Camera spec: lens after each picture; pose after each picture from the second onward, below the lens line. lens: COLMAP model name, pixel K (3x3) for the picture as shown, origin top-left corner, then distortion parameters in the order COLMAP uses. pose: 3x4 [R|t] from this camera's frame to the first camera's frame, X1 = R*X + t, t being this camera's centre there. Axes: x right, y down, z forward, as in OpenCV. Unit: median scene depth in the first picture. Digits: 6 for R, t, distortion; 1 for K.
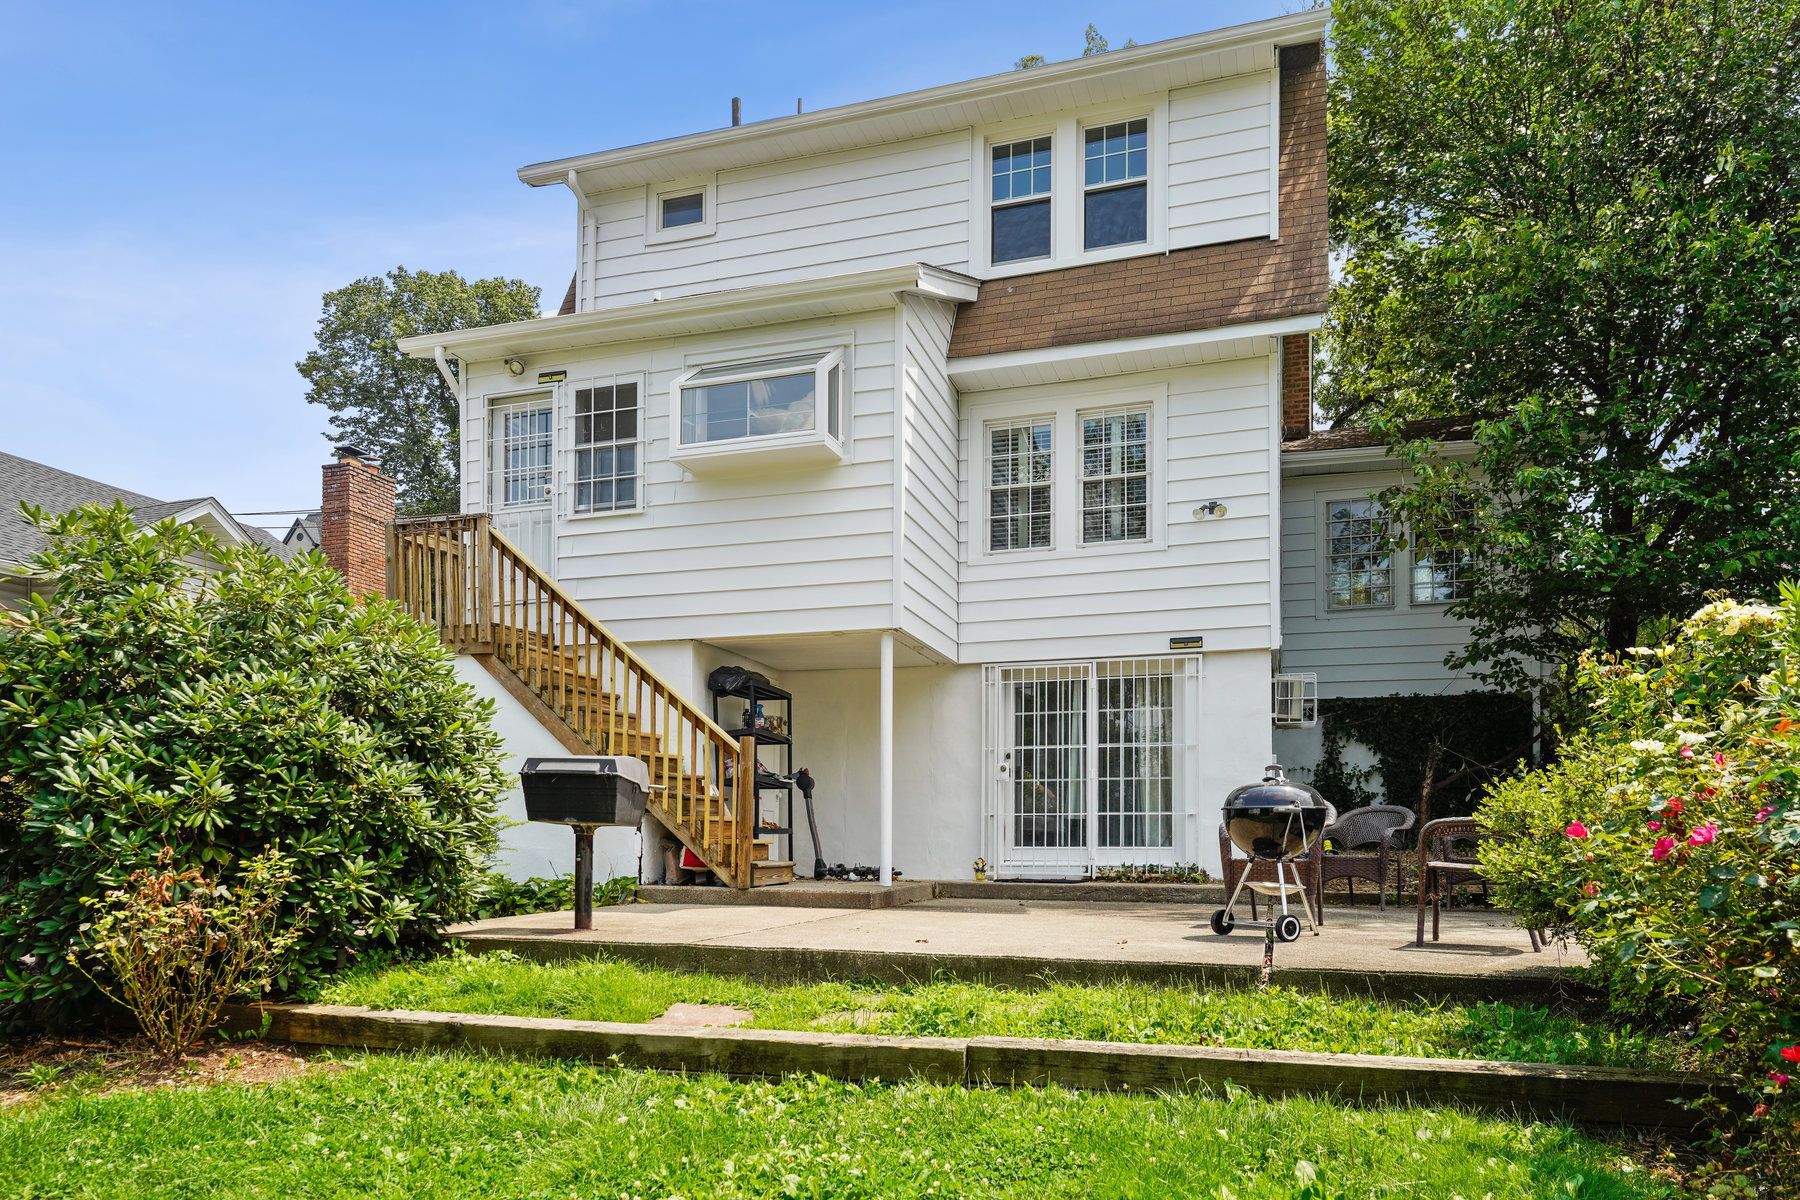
lens RADIAL K [[1201.8, 0, 853.7], [0, 1201.8, 803.9], [0, 0, 1]] dist [0.024140, -0.005282]
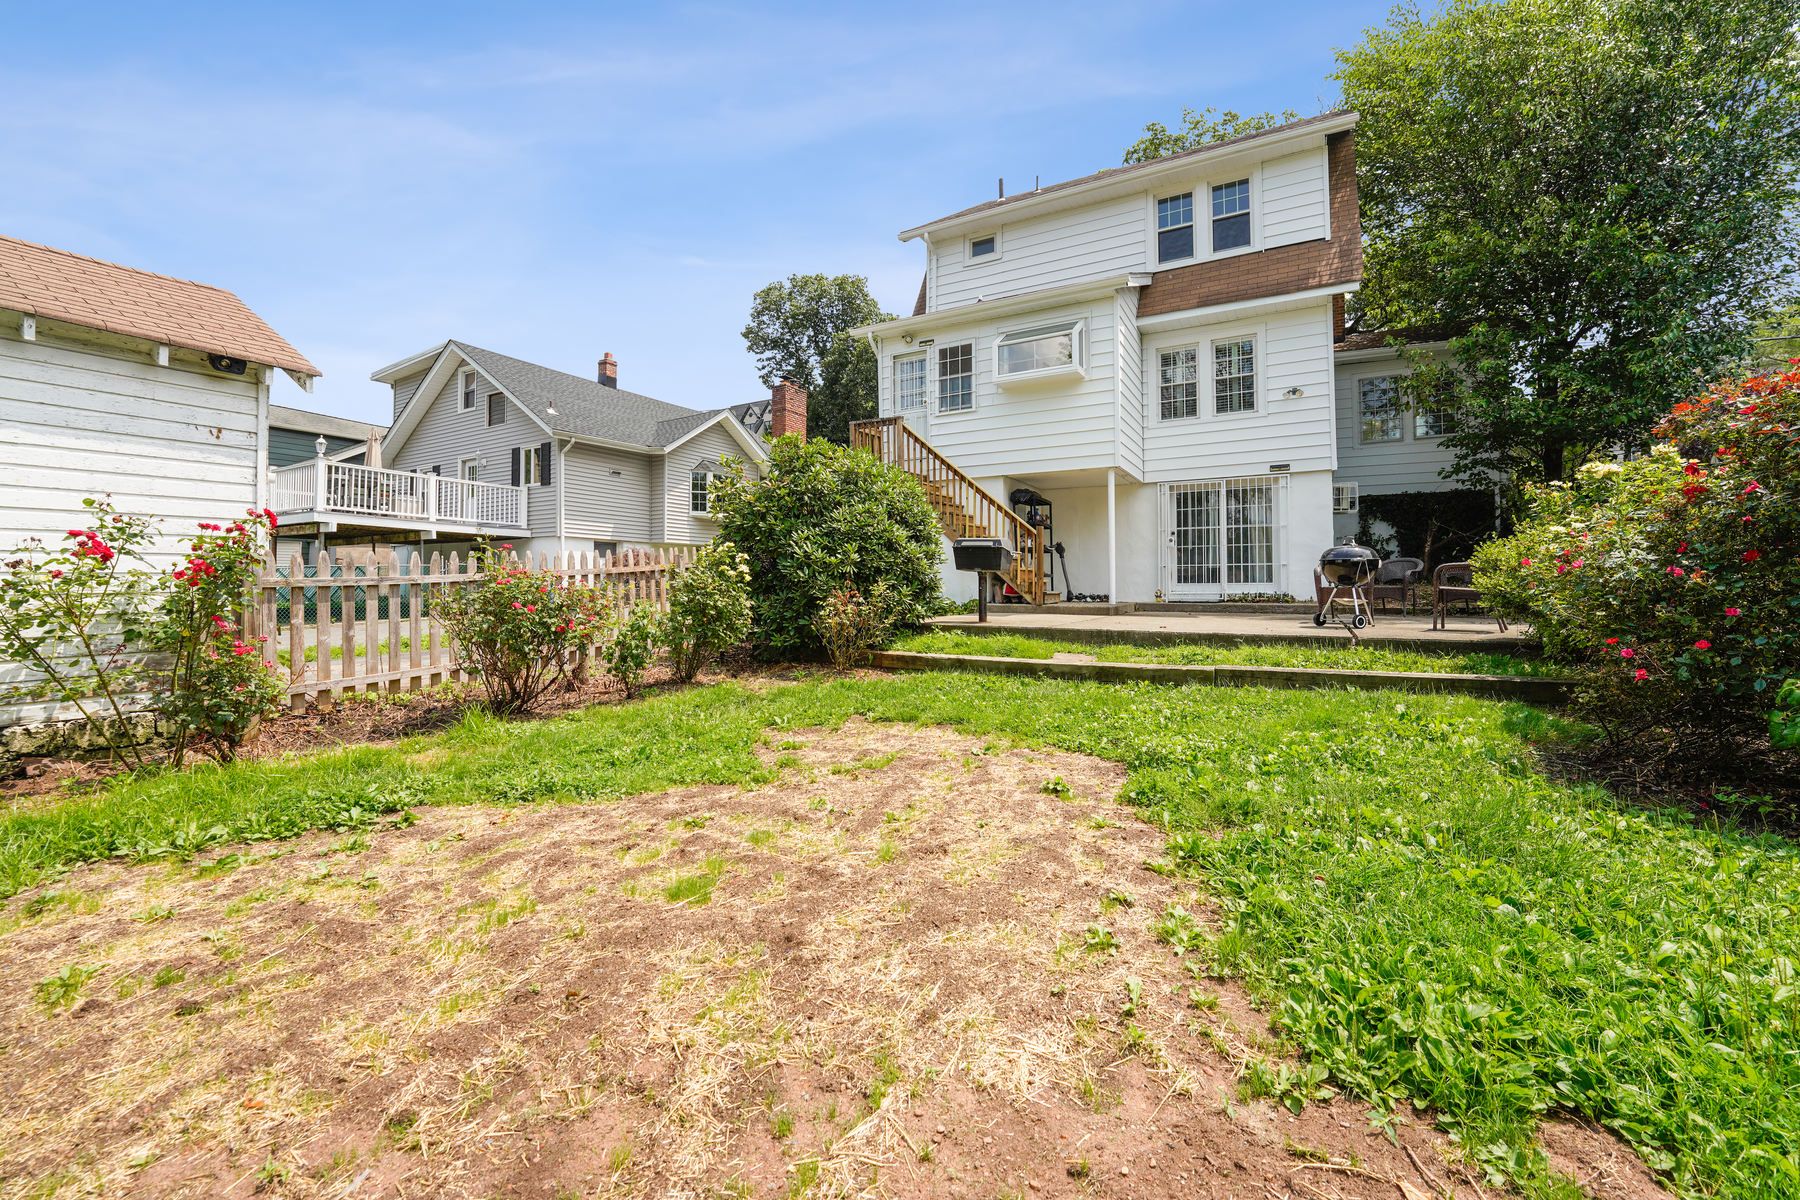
lens RADIAL K [[717.6, 0, 886.1], [0, 717.6, 567.3], [0, 0, 1]] dist [-0.027116, 0.000295]
pose [[0.980042, -0.009646, -0.198559, -0.089542], [0.010732, 0.999933, 0.004391, 0.002093], [0.198503, -0.006434, 0.980079, -0.149074]]
